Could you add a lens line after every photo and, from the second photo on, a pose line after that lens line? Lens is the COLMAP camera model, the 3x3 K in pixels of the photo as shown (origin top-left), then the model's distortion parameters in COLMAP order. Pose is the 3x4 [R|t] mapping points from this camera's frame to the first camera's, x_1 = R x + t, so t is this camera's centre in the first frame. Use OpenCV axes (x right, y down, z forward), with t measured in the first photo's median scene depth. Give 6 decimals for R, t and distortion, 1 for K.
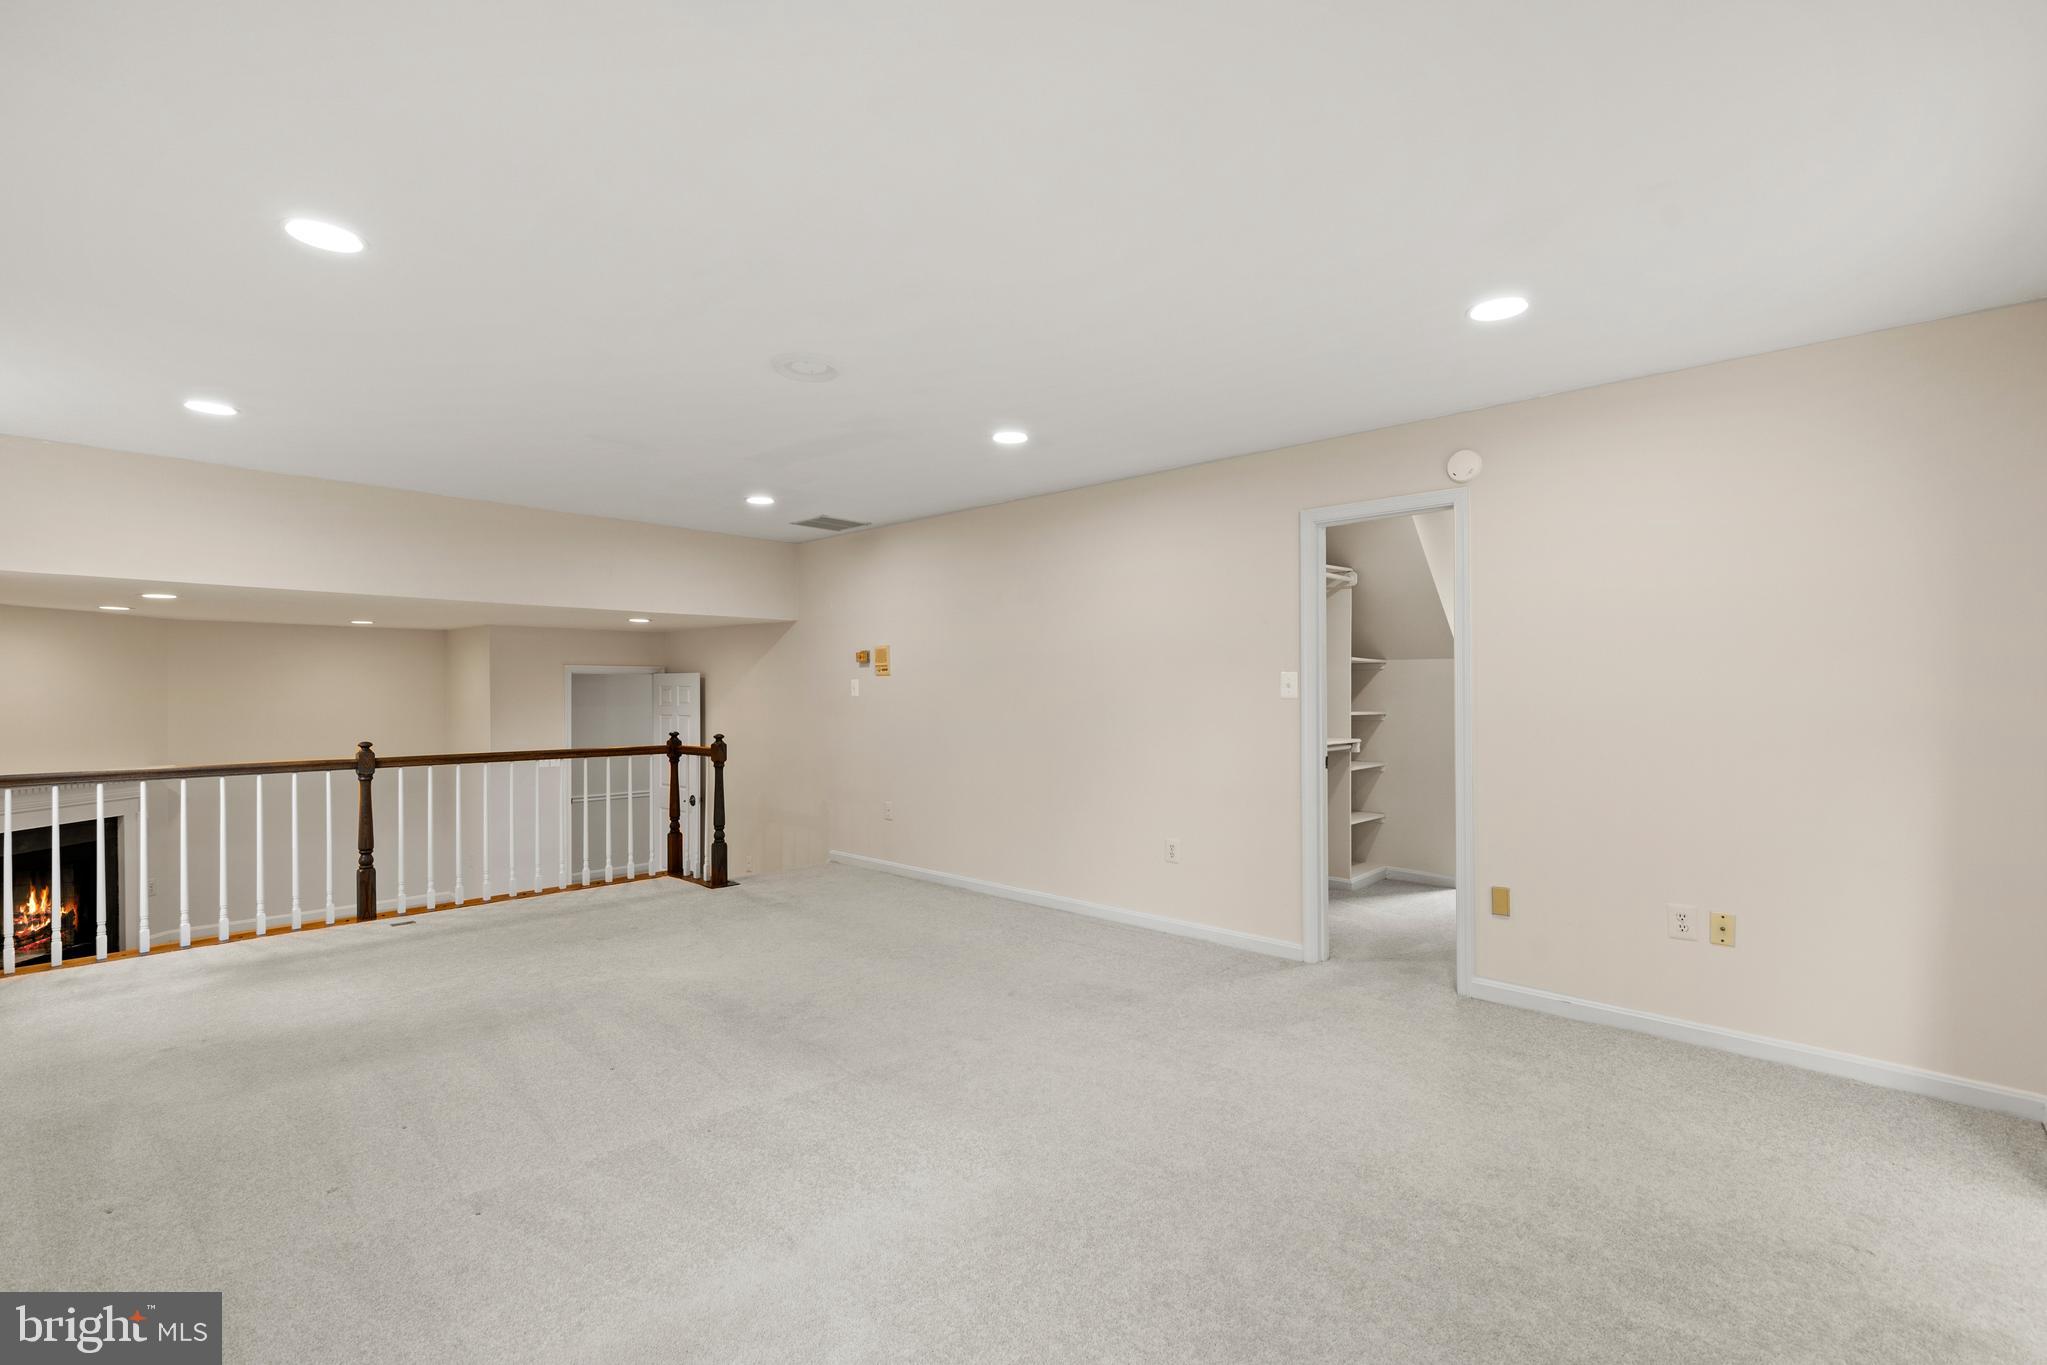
lens RADIAL K [[926.9, 0, 1025.5], [0, 926.9, 688.5], [0, 0, 1]] dist [0.012483, -0.000156]
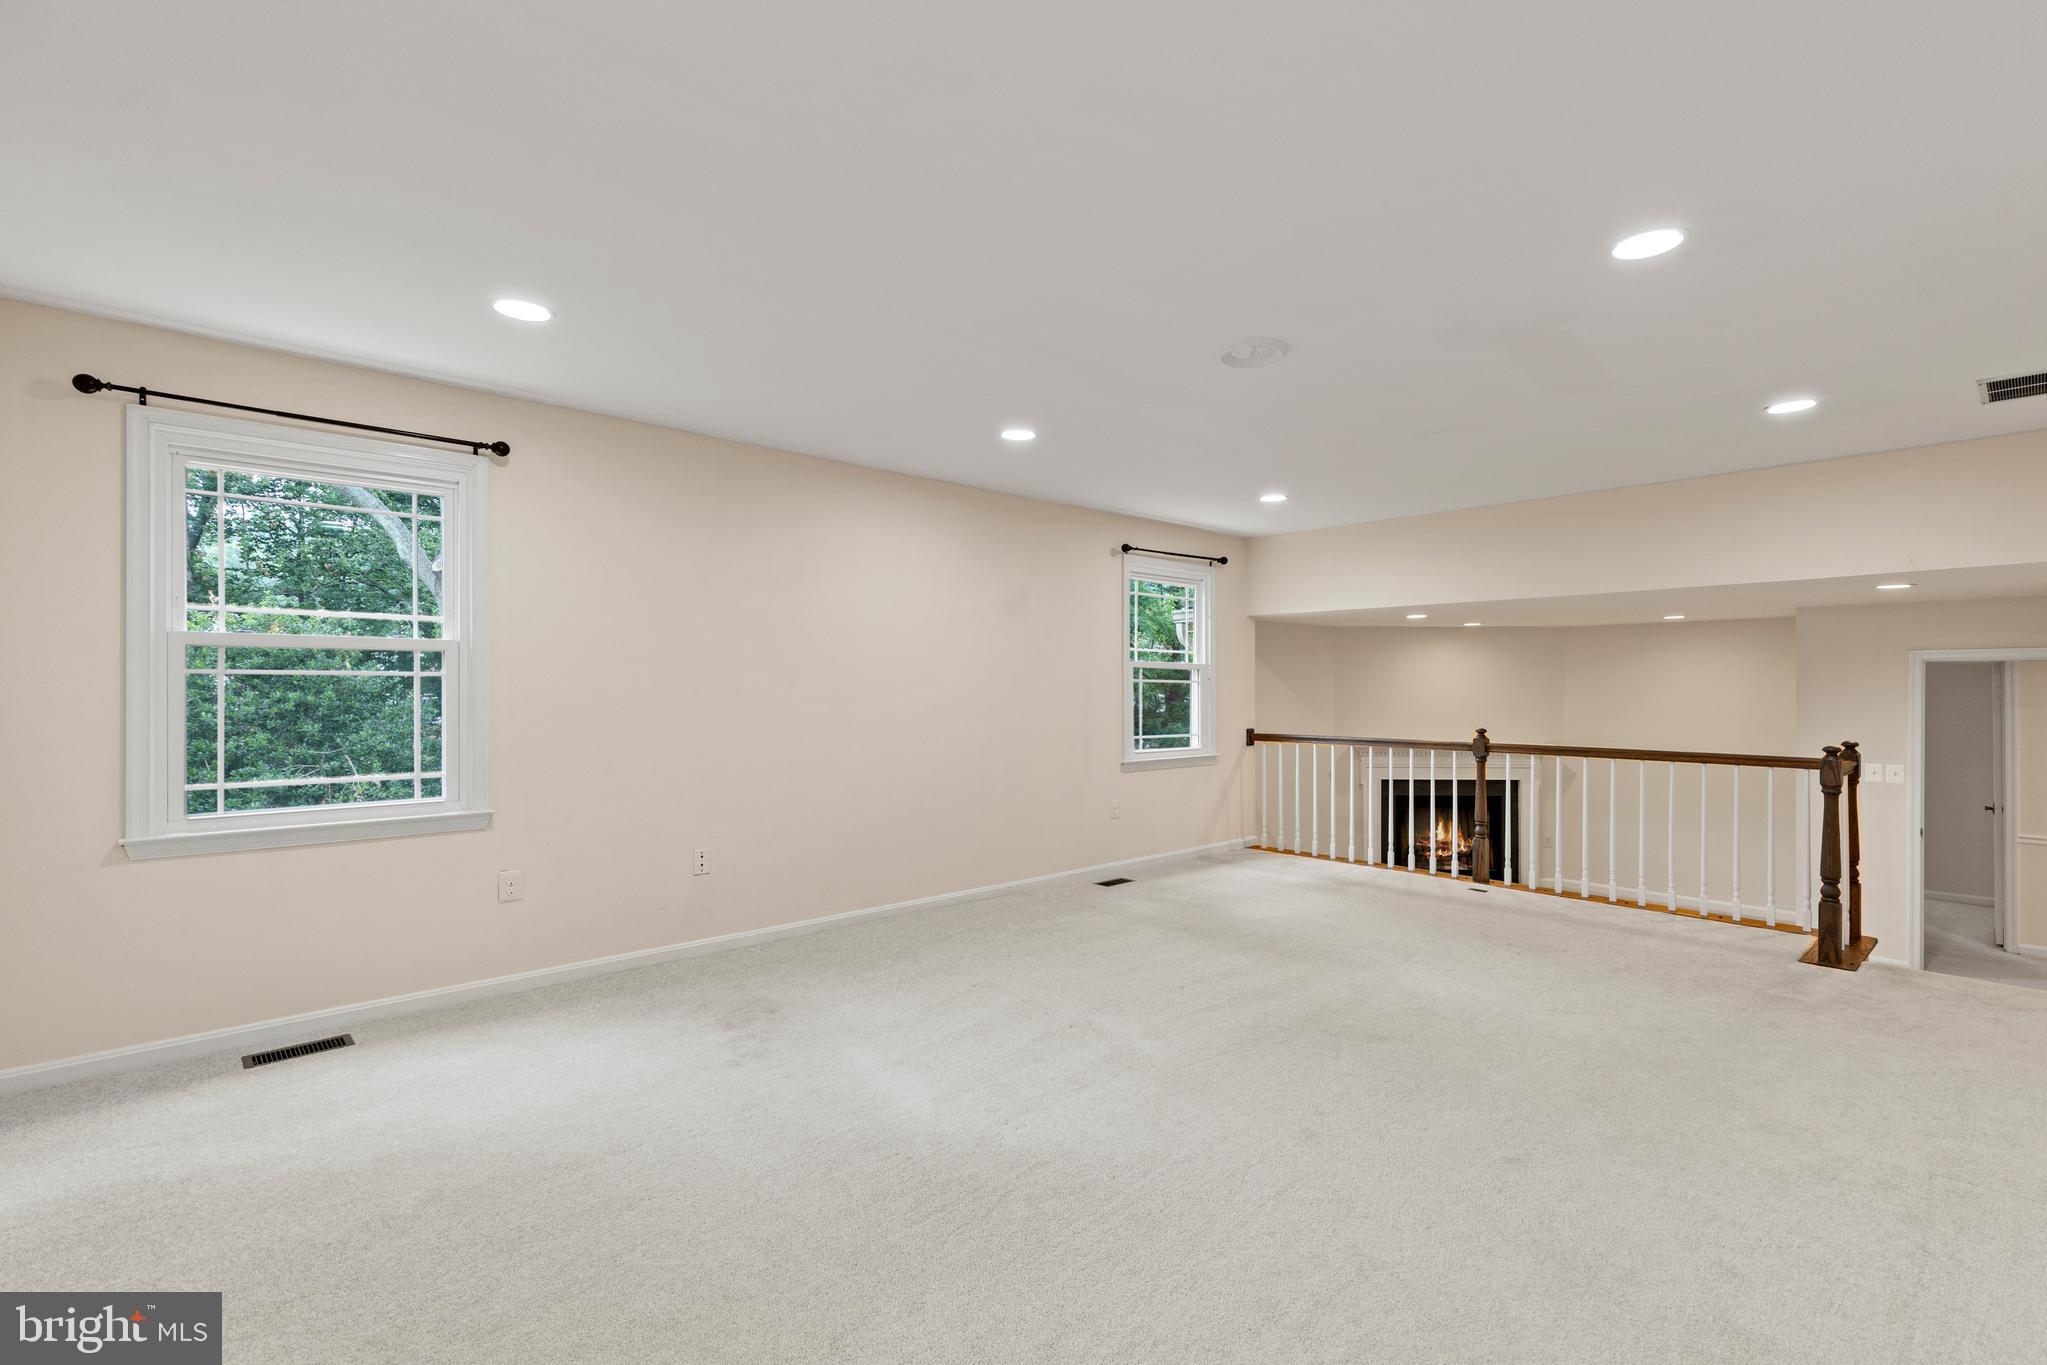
lens RADIAL K [[926.9, 0, 1036.1], [0, 926.9, 684.5], [0, 0, 1]] dist [0.012483, -0.000156]
pose [[-0.067158, -0.000334, -0.997742, 0.402683], [0.001378, 0.999999, -0.000428, 0.002506], [0.997741, -0.001403, -0.067157, 0.447345]]
